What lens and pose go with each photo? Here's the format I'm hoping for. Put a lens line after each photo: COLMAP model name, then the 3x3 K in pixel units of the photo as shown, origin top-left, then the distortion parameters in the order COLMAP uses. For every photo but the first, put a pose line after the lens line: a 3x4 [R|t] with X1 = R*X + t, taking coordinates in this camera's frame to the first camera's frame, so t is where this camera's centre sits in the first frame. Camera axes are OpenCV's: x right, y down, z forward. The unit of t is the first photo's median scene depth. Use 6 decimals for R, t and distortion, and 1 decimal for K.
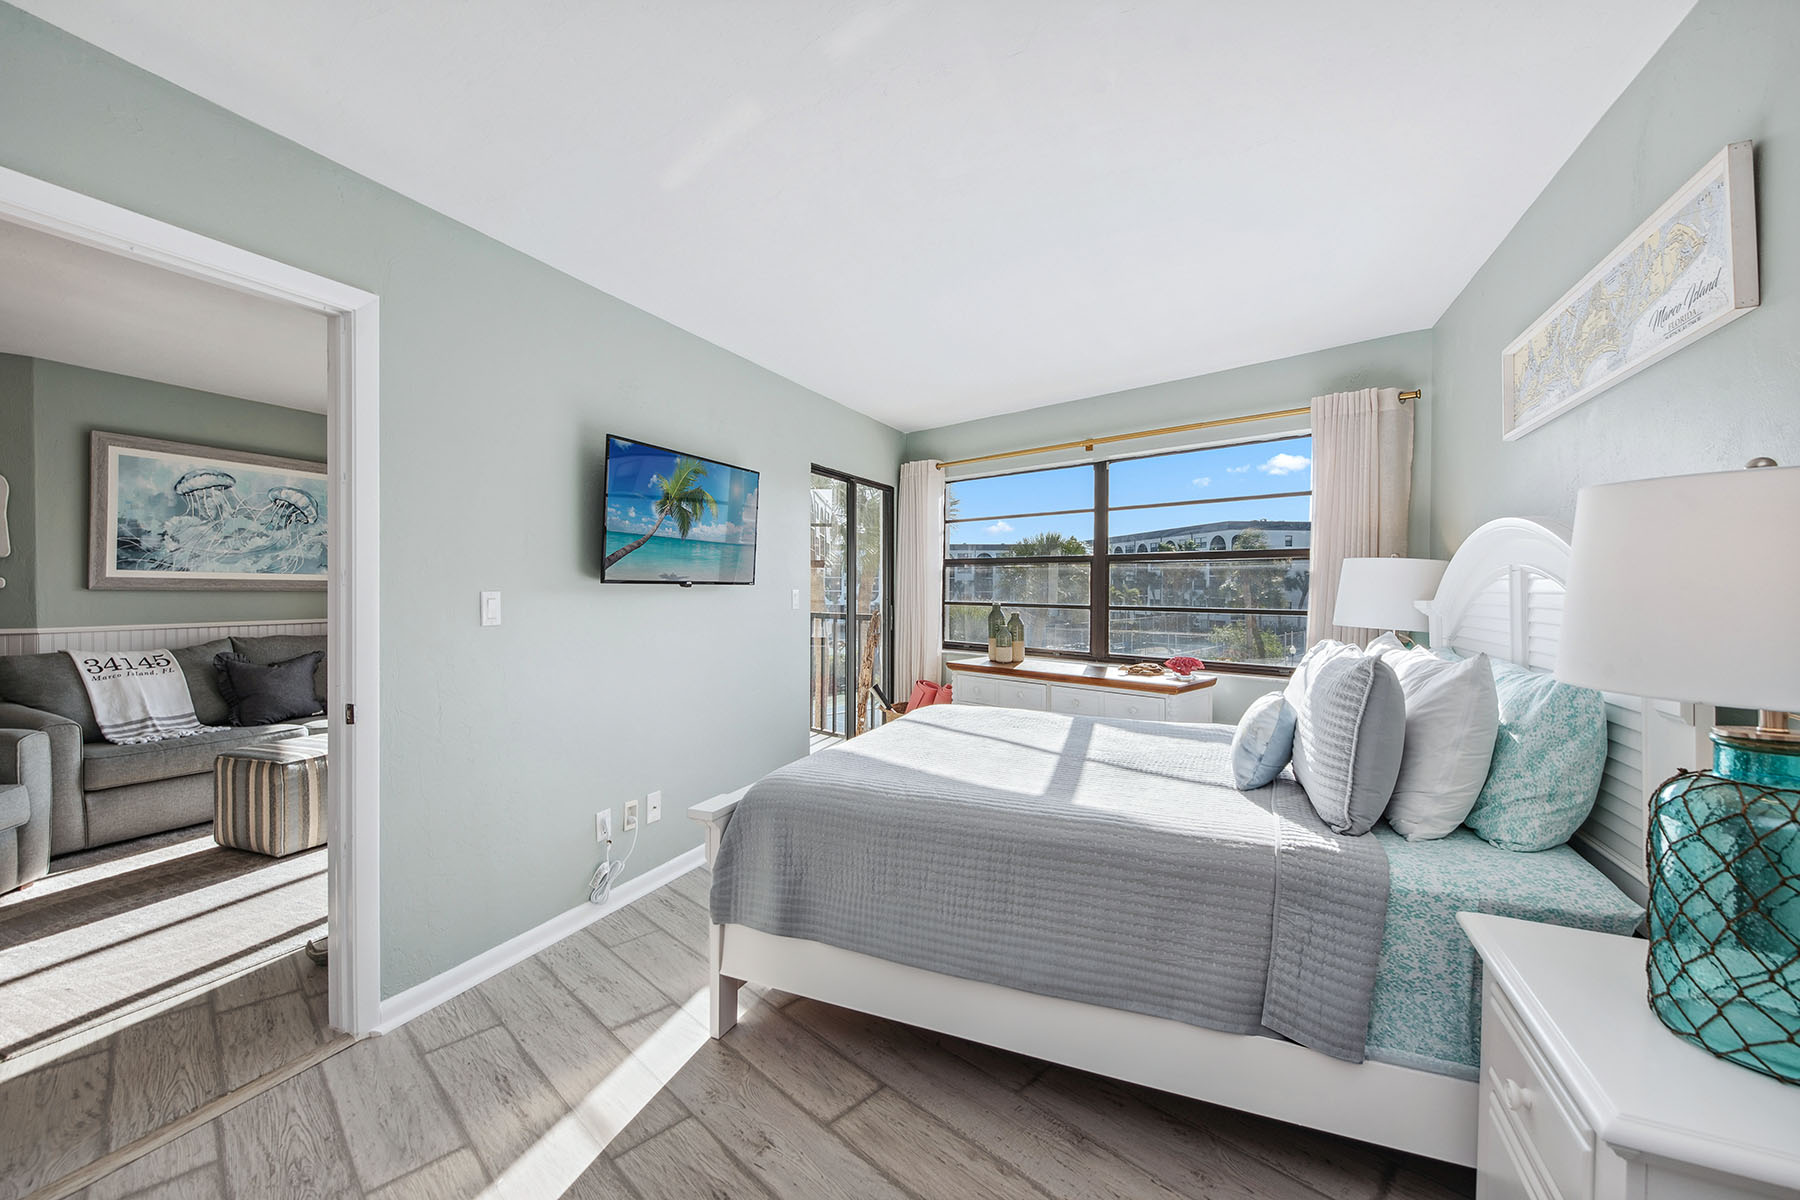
lens RADIAL K [[727.5, 0, 900.7], [0, 727.5, 589.2], [0, 0, 1]] dist [-0.001866, -0.000350]
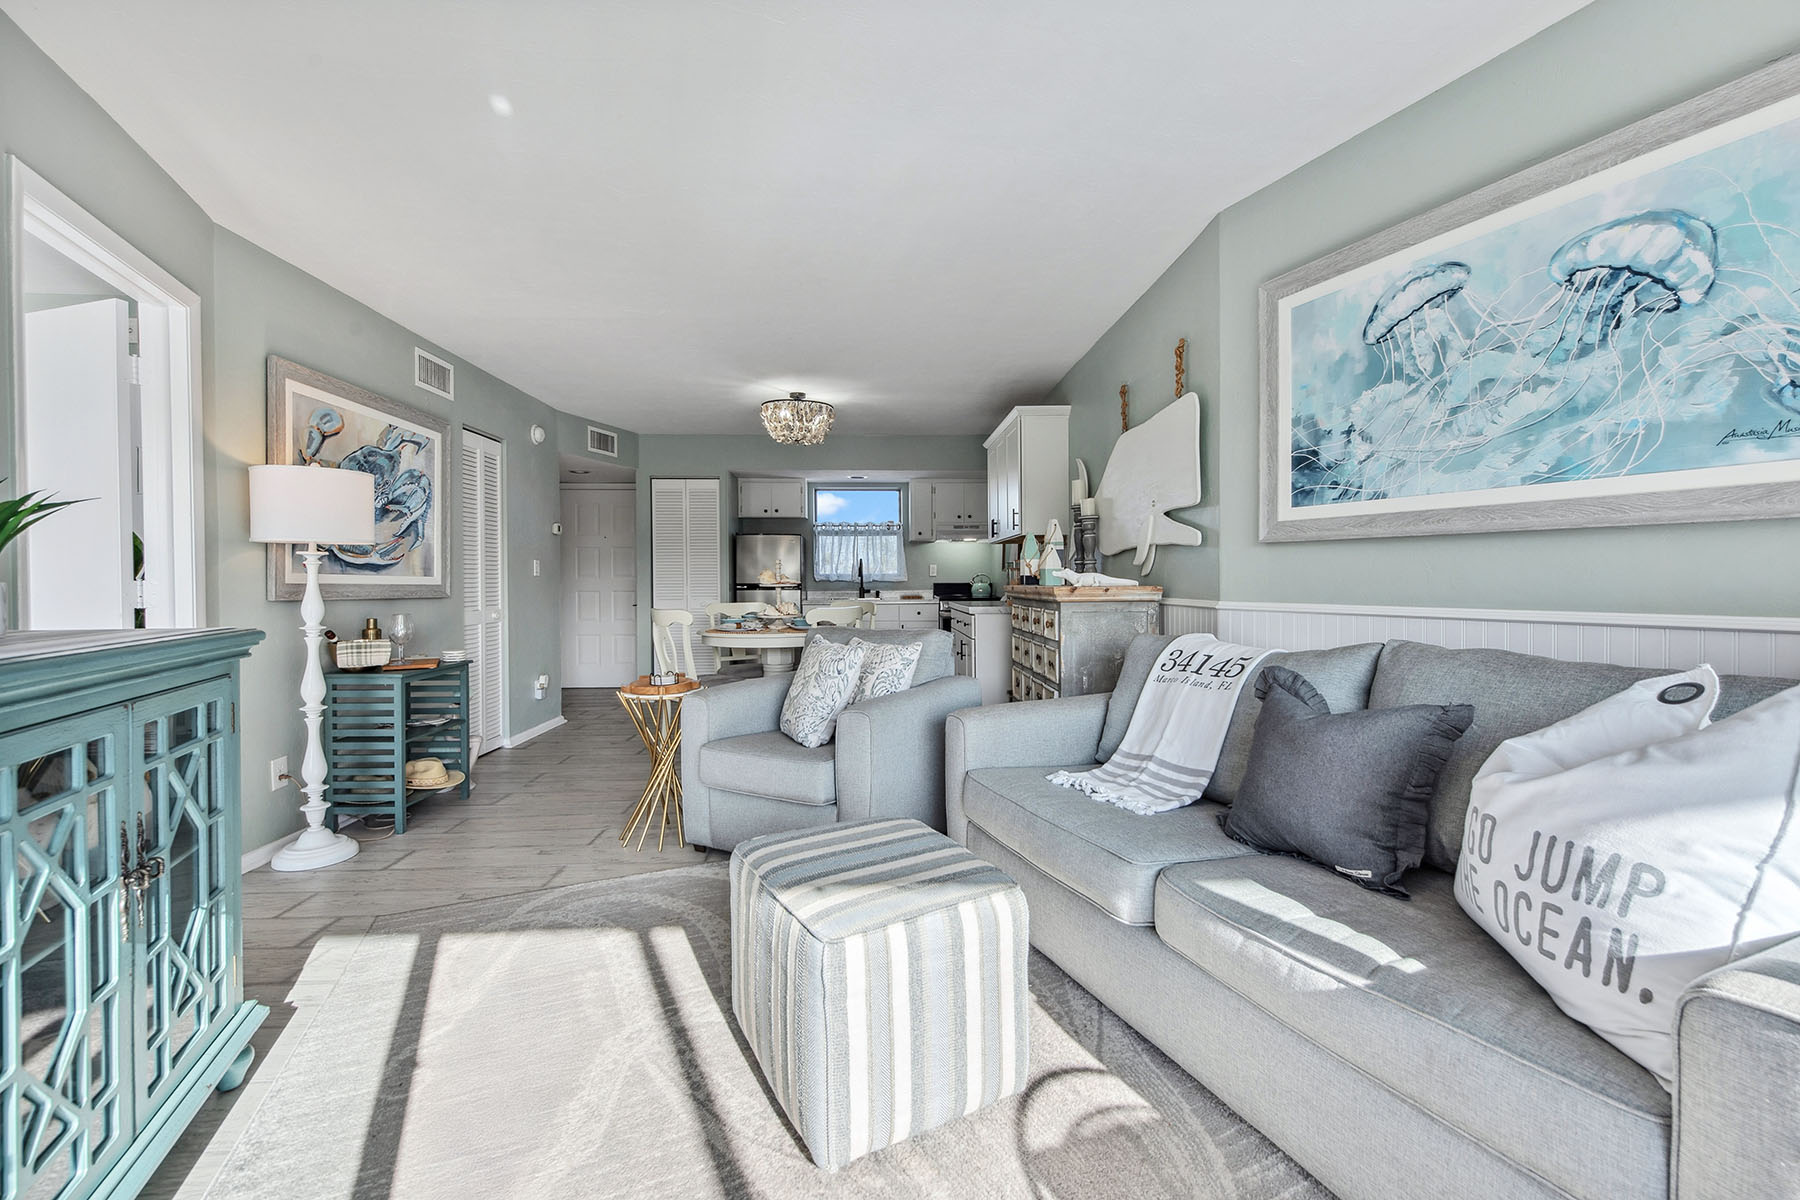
lens RADIAL K [[727.5, 0, 900.7], [0, 727.5, 589.2], [0, 0, 1]] dist [-0.001866, -0.000350]
pose [[-0.669030, 0.007315, -0.743200, -0.403569], [-0.003227, 0.999914, 0.012747, 0.030256], [0.743229, 0.010926, -0.668948, 1.075623]]
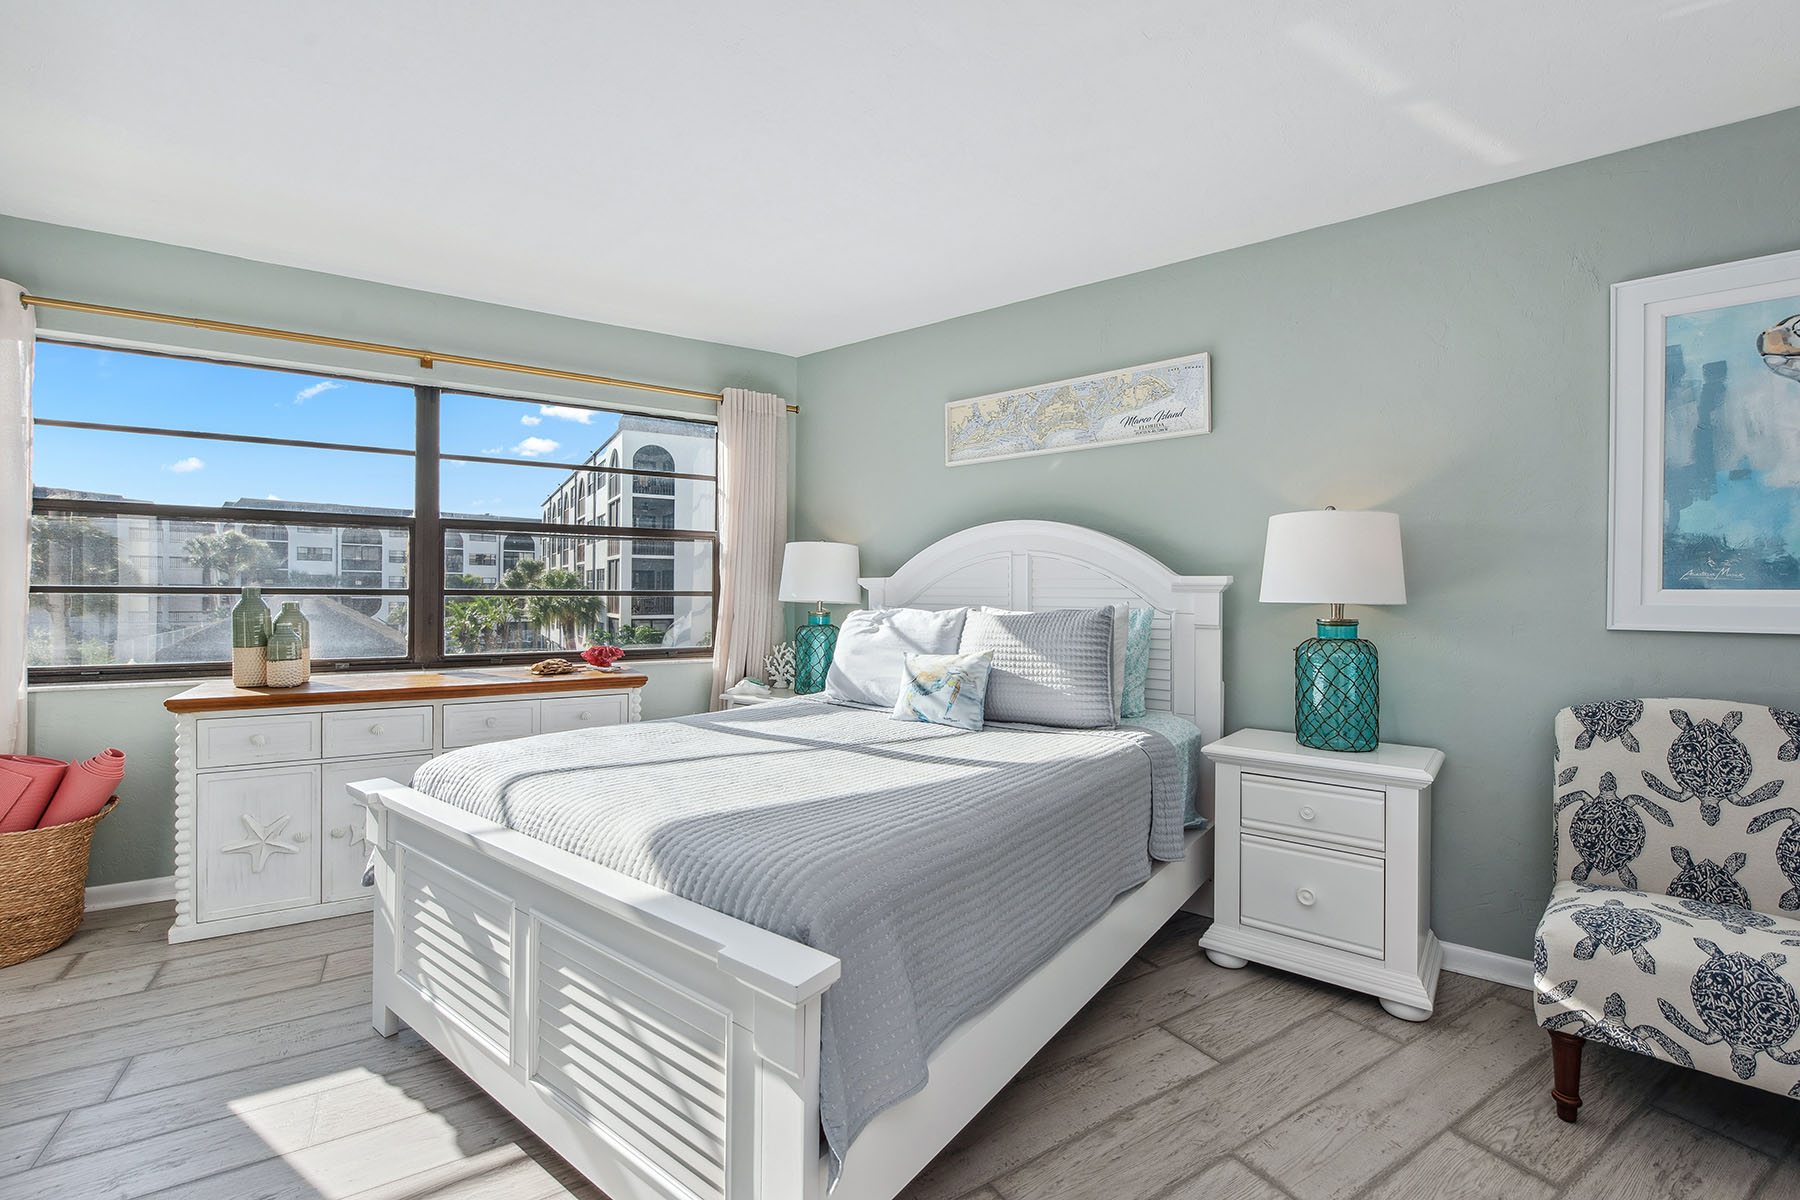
lens RADIAL K [[767.4, 0, 908.0], [0, 767.4, 592.7], [0, 0, 1]] dist [0.002019, 0.000118]
pose [[0.234690, -0.005200, 0.972056, -0.353618], [-0.002149, 0.999980, 0.005868, 0.020523], [-0.972068, -0.003466, 0.234674, 0.379670]]
